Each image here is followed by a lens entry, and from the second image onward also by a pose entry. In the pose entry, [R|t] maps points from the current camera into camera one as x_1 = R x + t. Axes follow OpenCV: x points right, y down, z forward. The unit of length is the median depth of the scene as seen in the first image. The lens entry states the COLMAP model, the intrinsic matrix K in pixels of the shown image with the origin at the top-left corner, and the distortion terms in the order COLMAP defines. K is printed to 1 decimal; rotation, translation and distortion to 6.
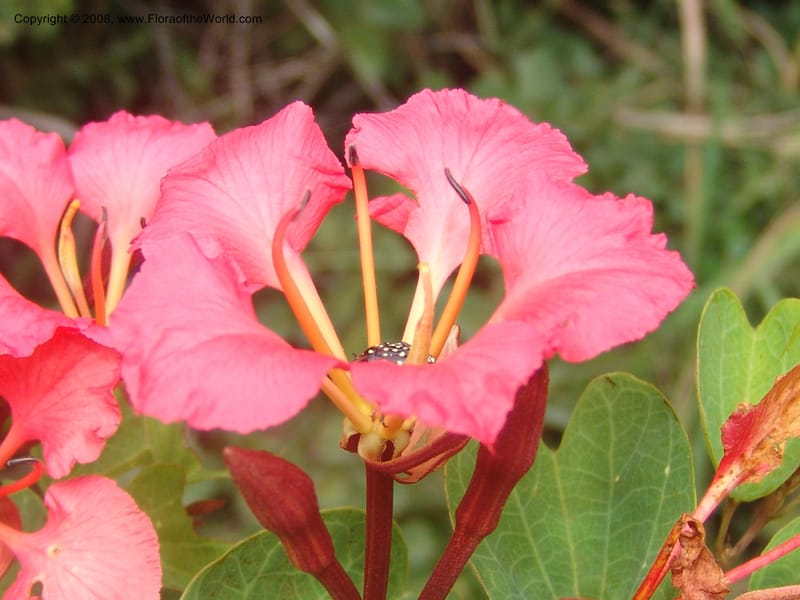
lens RADIAL K [[1978.6, 0, 400.0], [0, 1978.6, 300.0], [0, 0, 1]] dist [-0.190546, 0.935805]
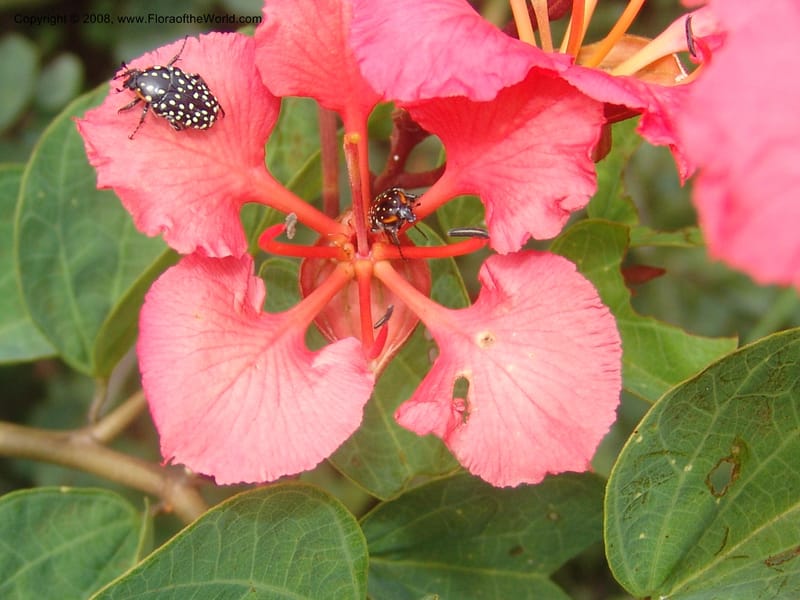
lens RADIAL K [[1978.6, 0, 400.0], [0, 1978.6, 300.0], [0, 0, 1]] dist [-0.190546, 0.935805]
pose [[0.985335, 0.119997, -0.121304, -0.116238], [-0.095352, 0.976802, 0.191744, -0.038144], [0.141499, -0.177366, 0.973920, 0.223366]]
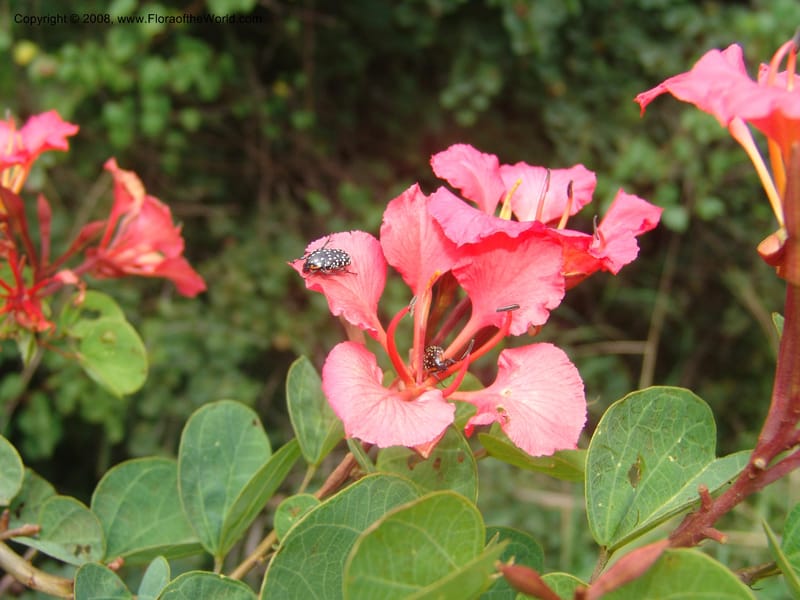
lens RADIAL K [[1003.5, 0, 400.0], [0, 1003.5, 300.0], [0, 0, 1]] dist [-0.149913, 0.036440]
pose [[0.998098, 0.057256, 0.022853, -0.278276], [-0.046725, 0.944417, -0.325413, 0.310645], [-0.040215, 0.323726, 0.945296, 0.287451]]
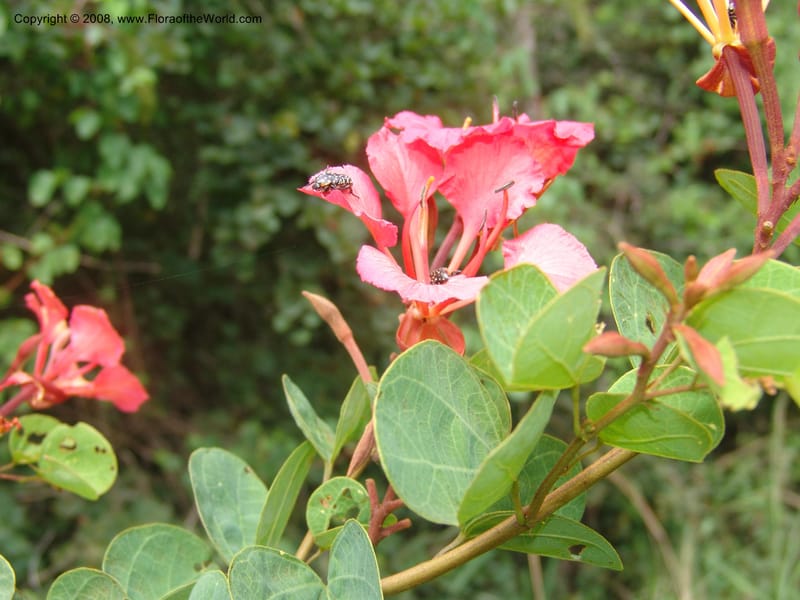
lens RADIAL K [[991.2, 0, 396.0], [0, 991.2, 310.4], [0, 0, 1]] dist [-0.164813, 0.282649]
pose [[0.967682, -0.146541, 0.205224, -0.441788], [0.235994, 0.813058, -0.532206, 0.553622], [-0.088869, 0.563438, 0.821365, 0.387028]]
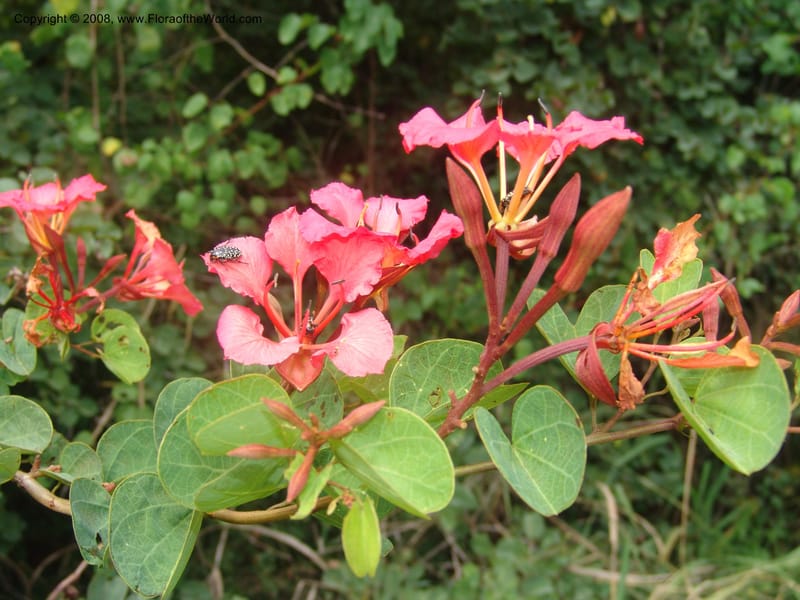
lens RADIAL K [[981.9, 0, 400.0], [0, 981.9, 300.0], [0, 0, 1]] dist [-0.131341, 0.035922]
pose [[0.996048, 0.051090, -0.072656, -0.037912], [-0.076202, 0.911803, -0.403496, 0.526195], [0.045634, 0.407438, 0.912092, -0.004714]]
